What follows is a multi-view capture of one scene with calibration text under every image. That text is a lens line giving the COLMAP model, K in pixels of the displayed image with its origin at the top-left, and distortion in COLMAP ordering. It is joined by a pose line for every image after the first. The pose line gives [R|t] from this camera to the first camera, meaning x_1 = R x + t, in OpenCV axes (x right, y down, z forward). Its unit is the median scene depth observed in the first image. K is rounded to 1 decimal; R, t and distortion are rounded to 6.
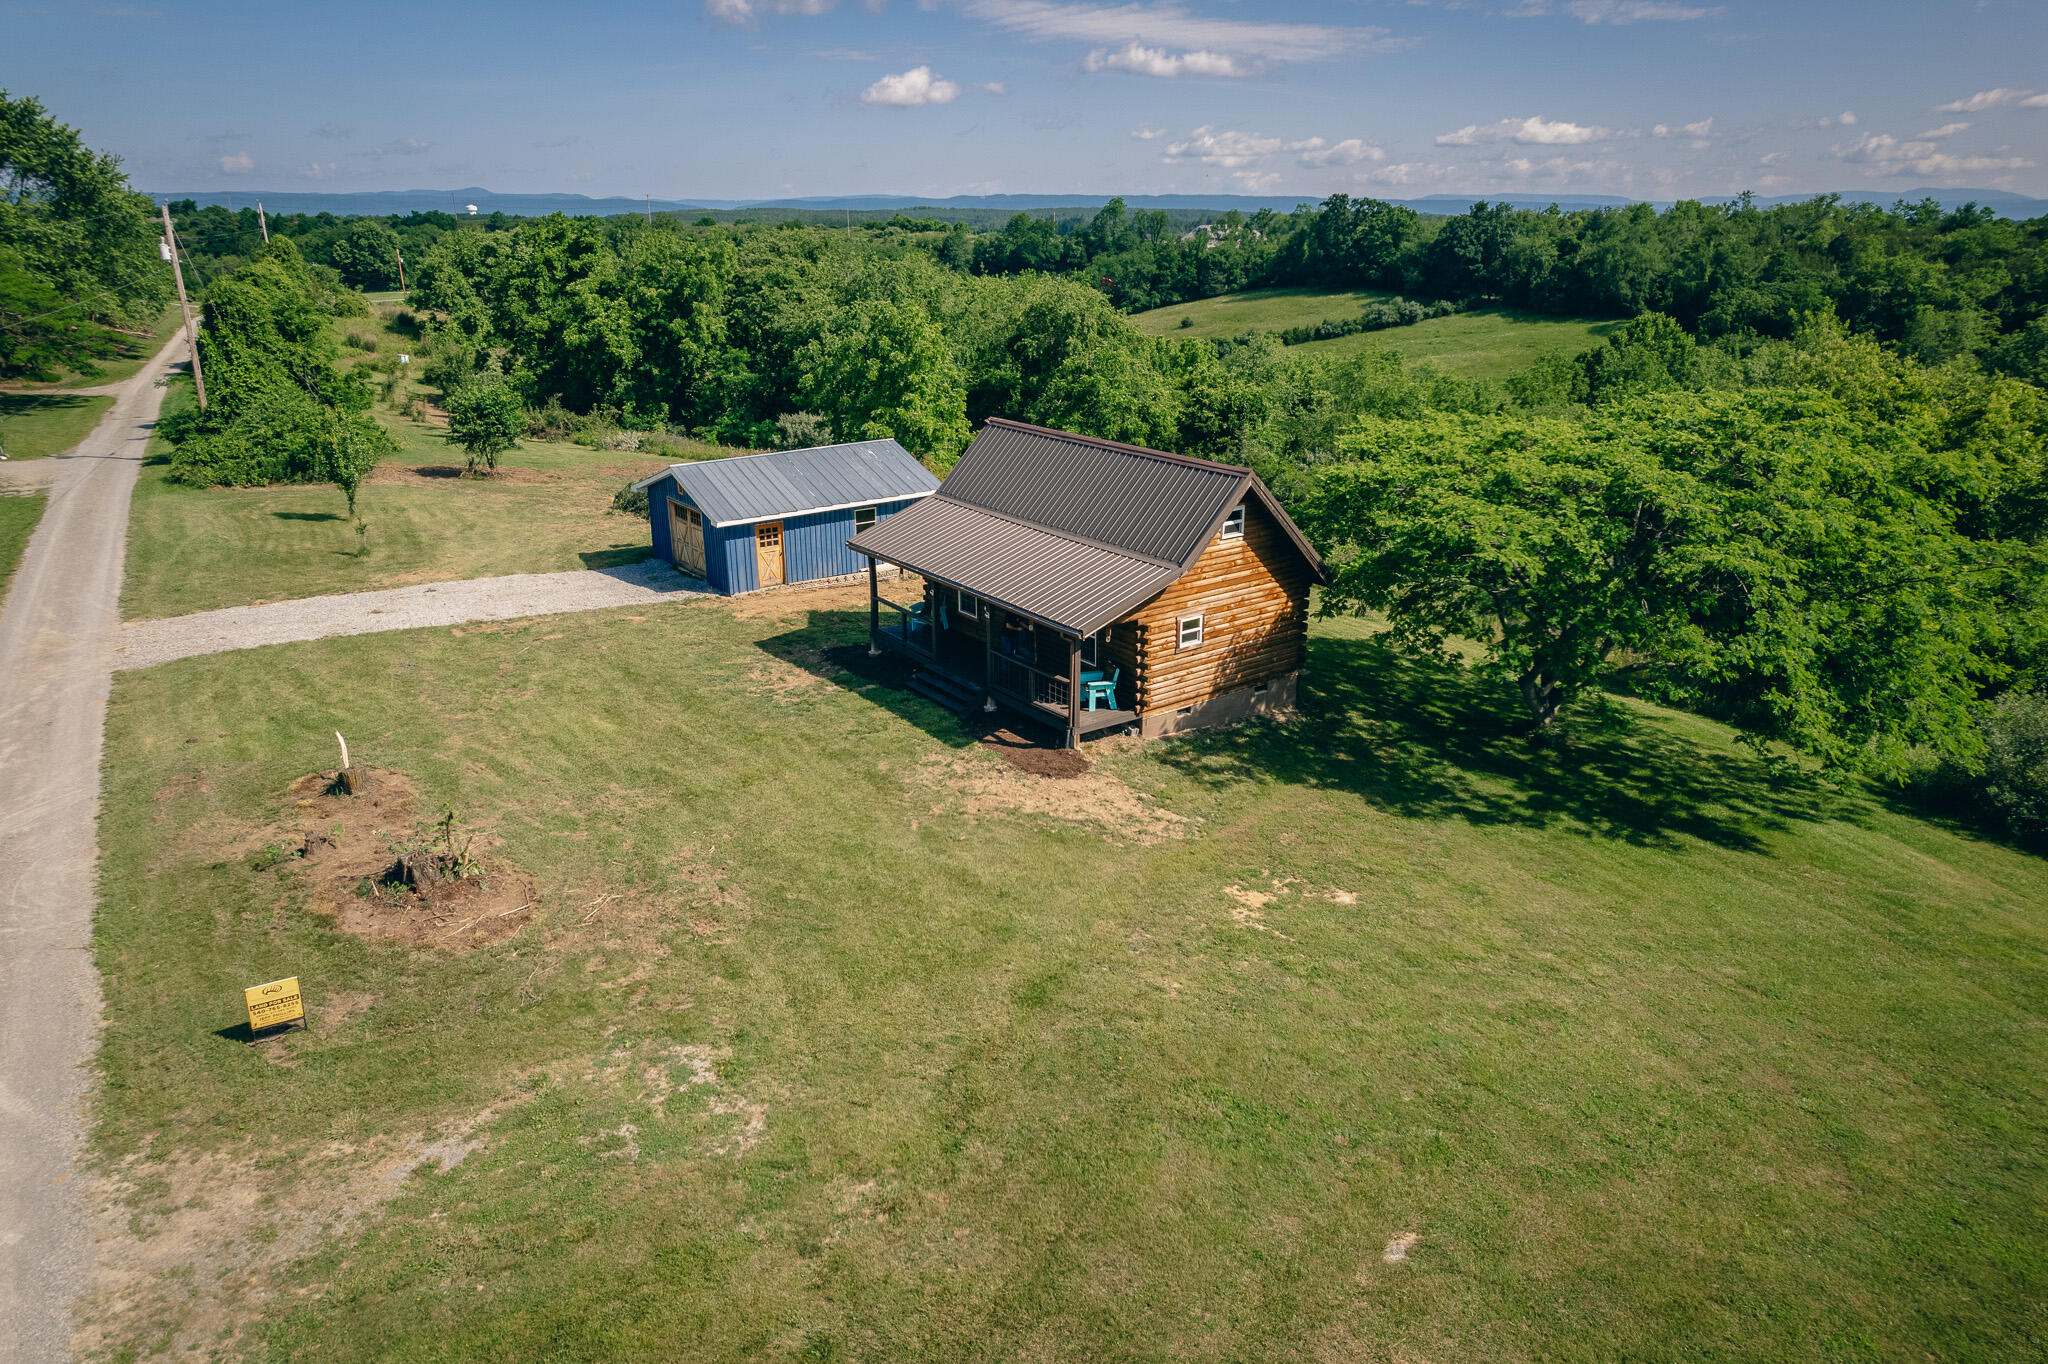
lens RADIAL K [[1339.1, 0, 1024.0], [0, 1339.1, 682.0], [0, 0, 1]] dist [-0.099063, 0.104821]
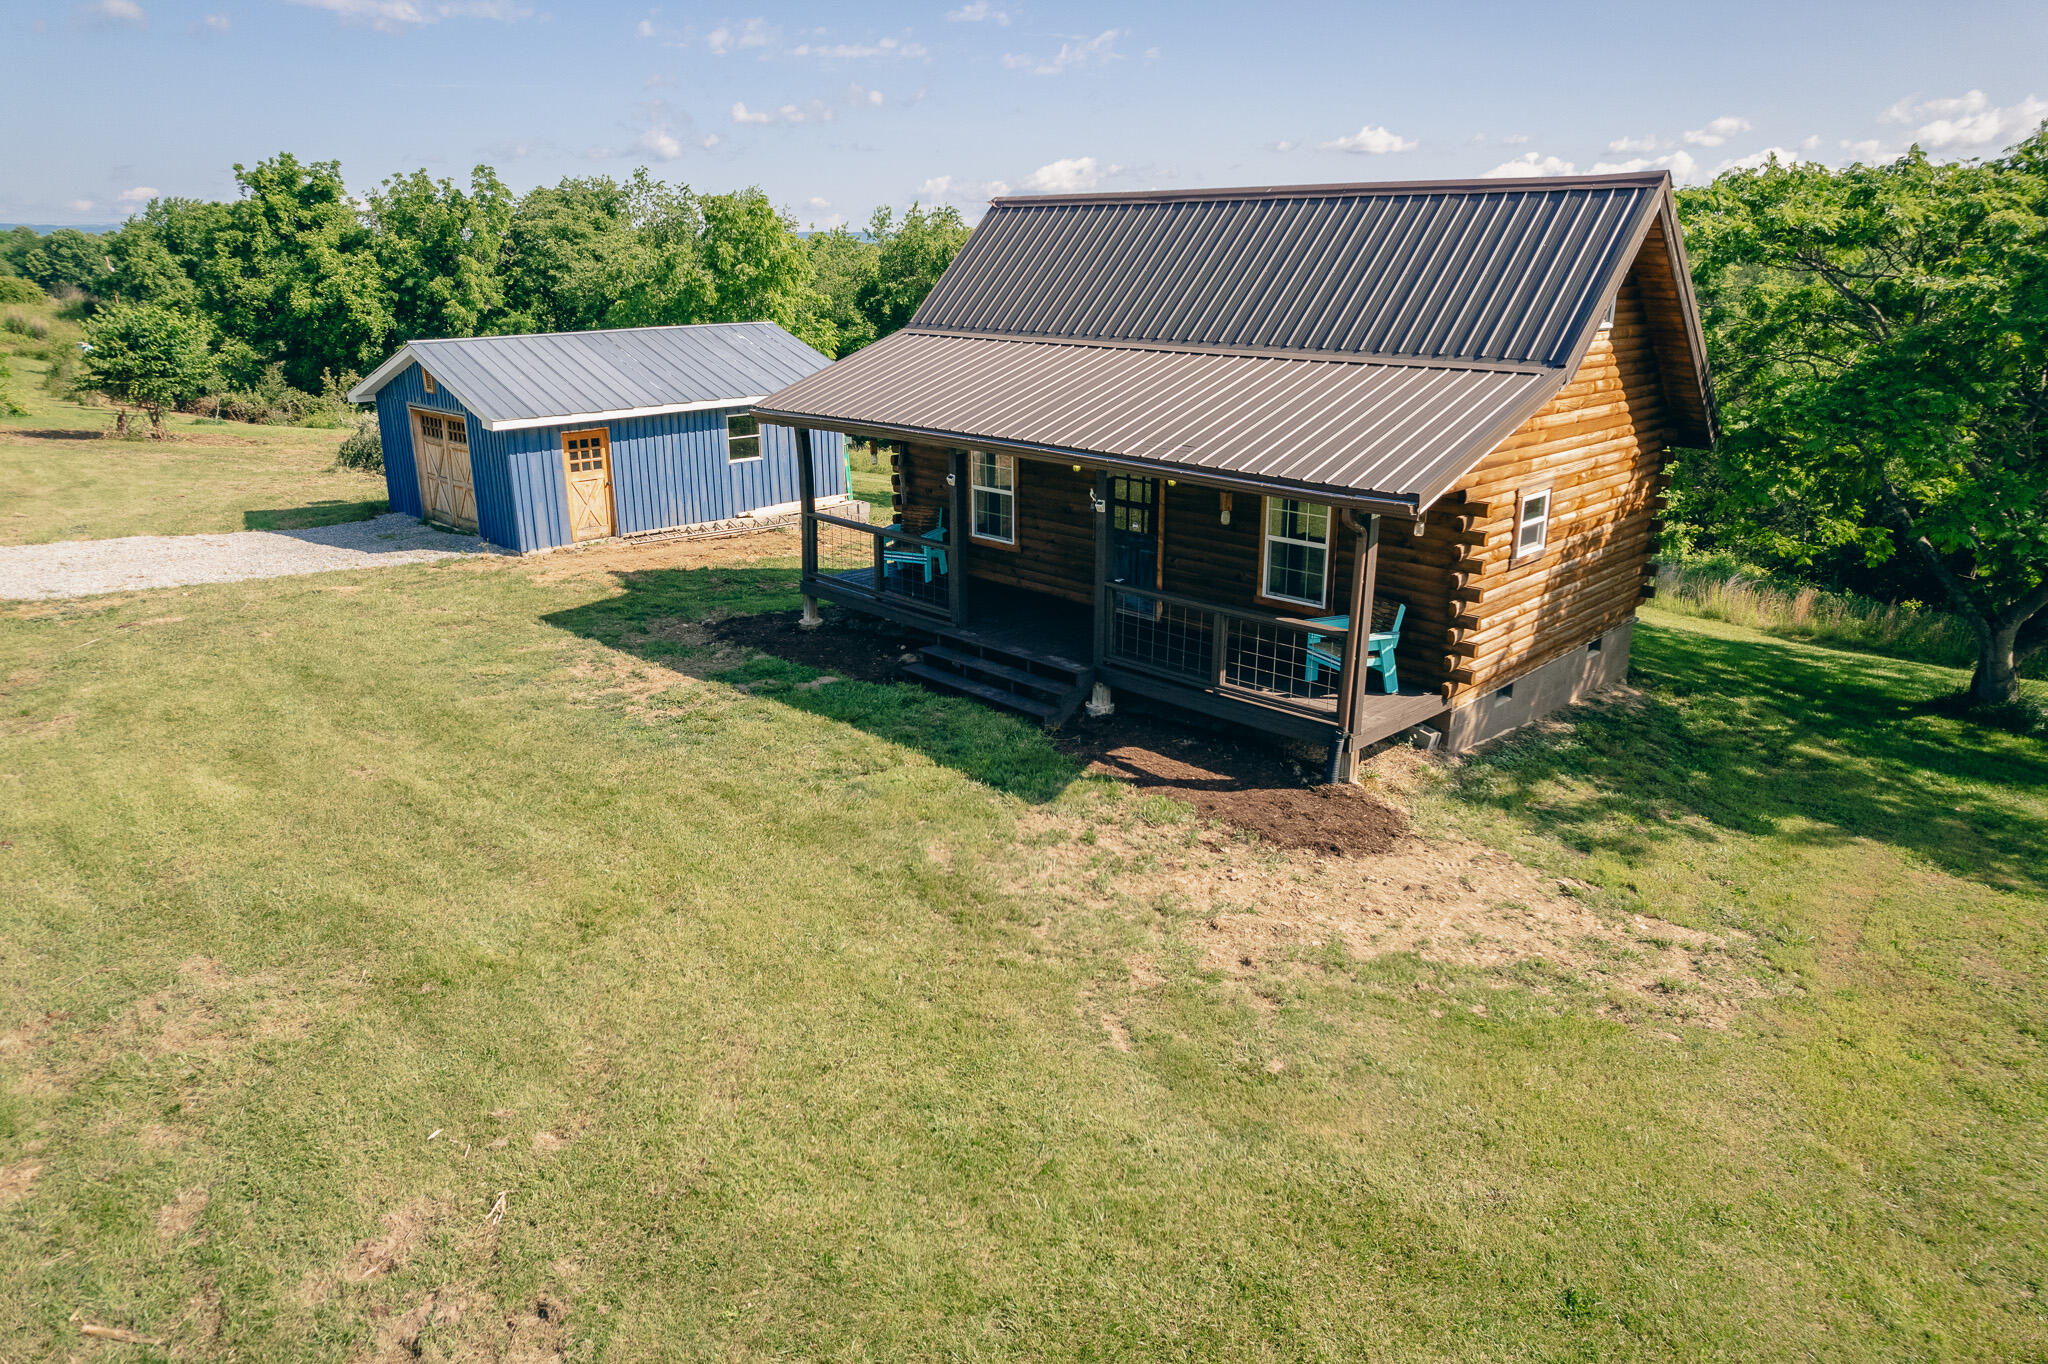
lens RADIAL K [[1339.1, 0, 1024.0], [0, 1339.1, 682.0], [0, 0, 1]] dist [-0.099063, 0.104821]
pose [[0.988417, -0.045004, 0.144938, -0.090119], [0.048655, 0.998579, -0.021741, 0.014458], [-0.143754, 0.028541, 0.989202, 0.400260]]
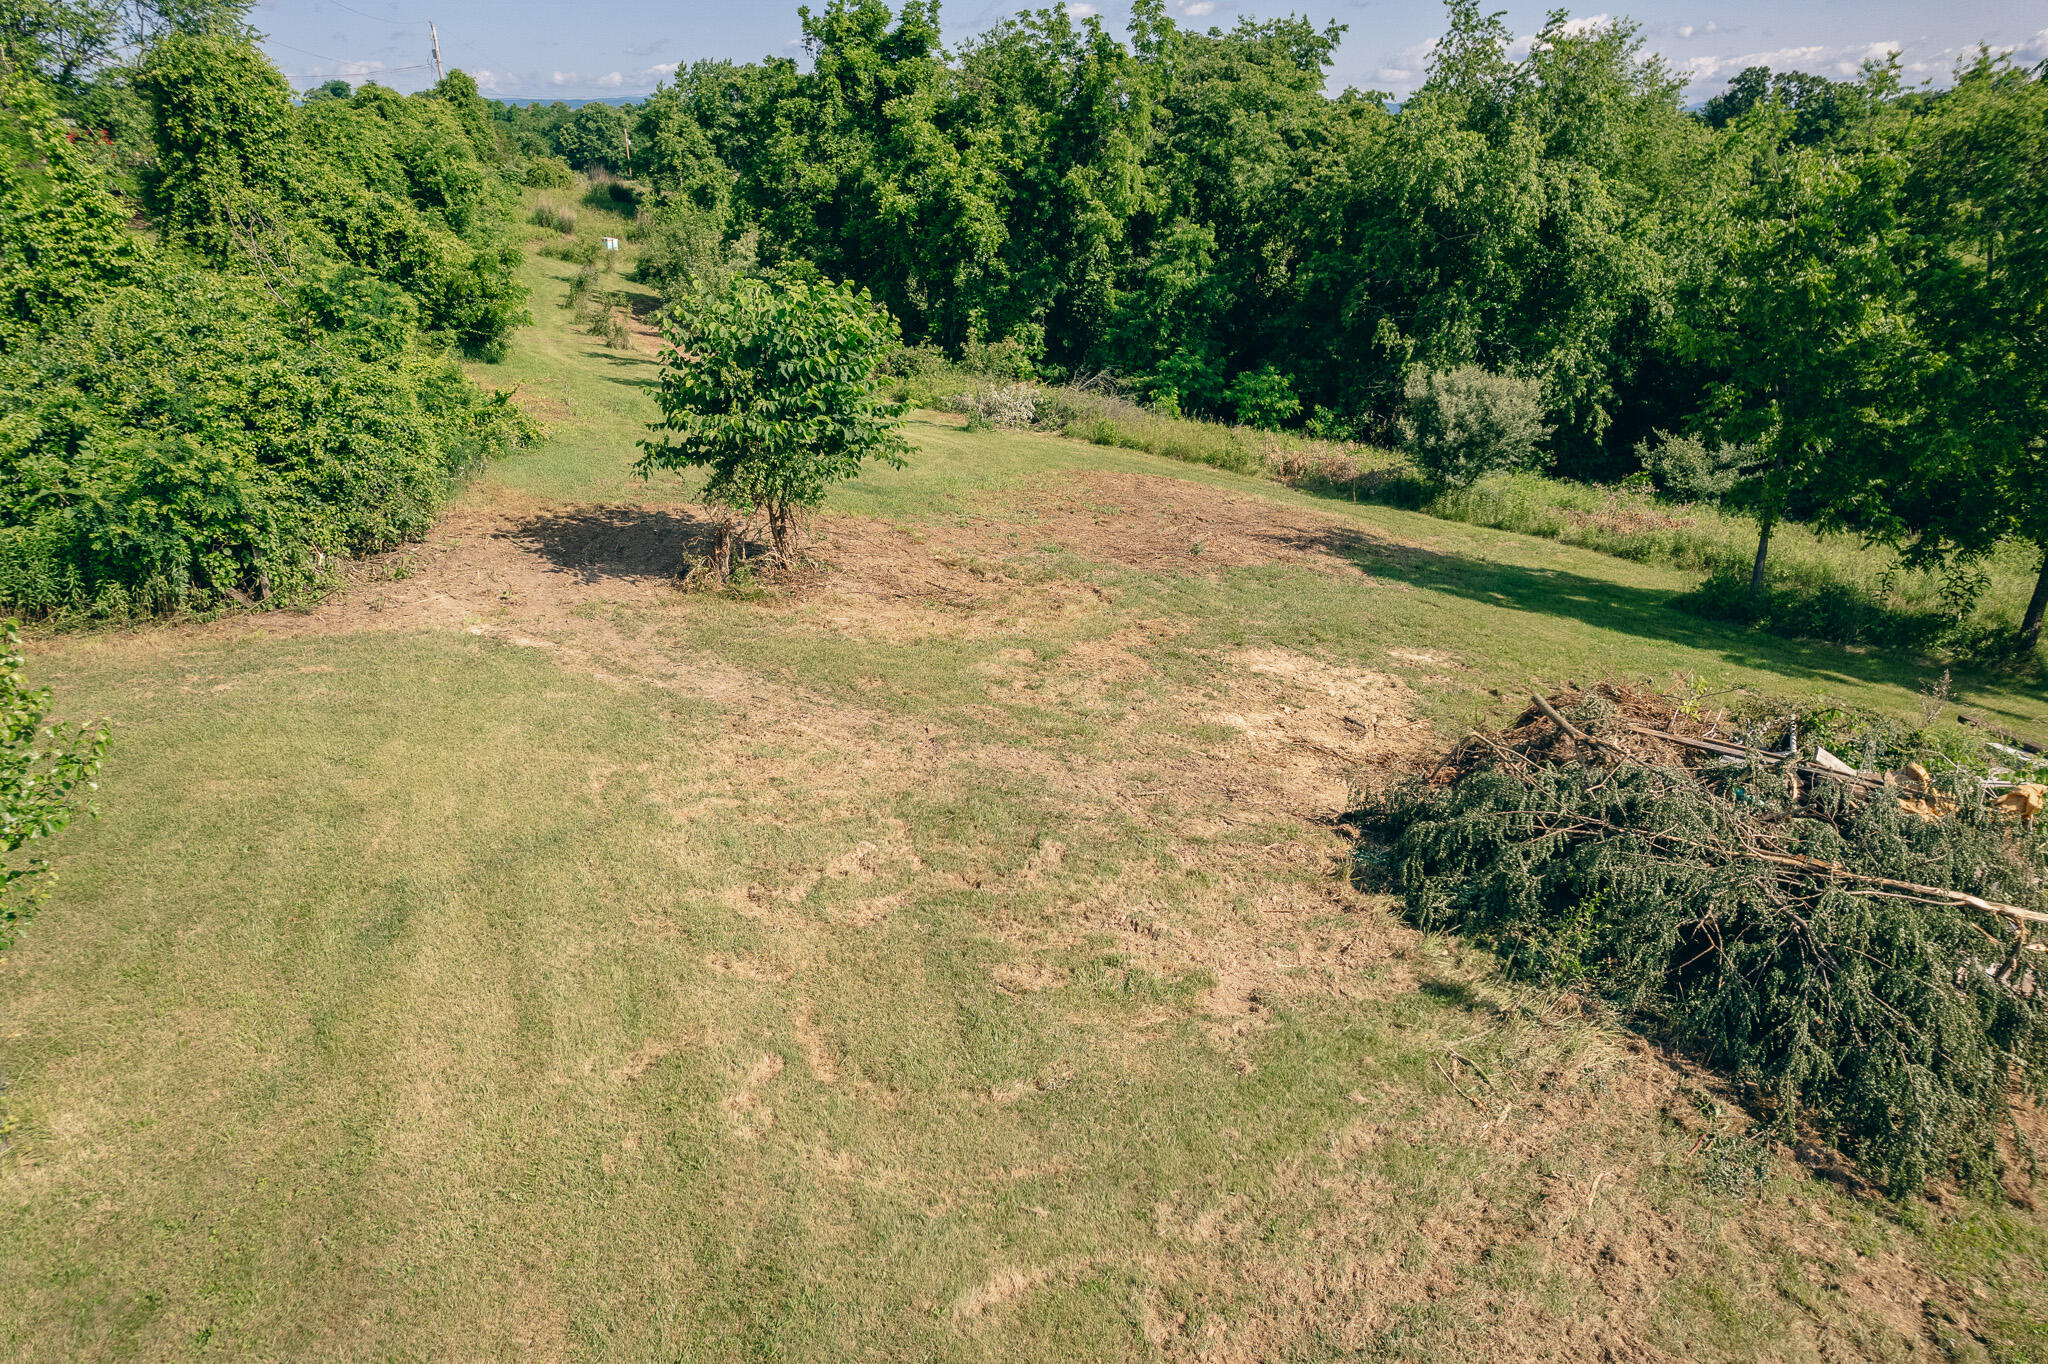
lens RADIAL K [[1339.1, 0, 1024.0], [0, 1339.1, 682.0], [0, 0, 1]] dist [-0.099063, 0.104821]
pose [[0.987617, 0.061687, -0.144245, -0.470350], [-0.052705, 0.996474, 0.065281, -0.240361], [0.147763, -0.056870, 0.987386, 1.091463]]
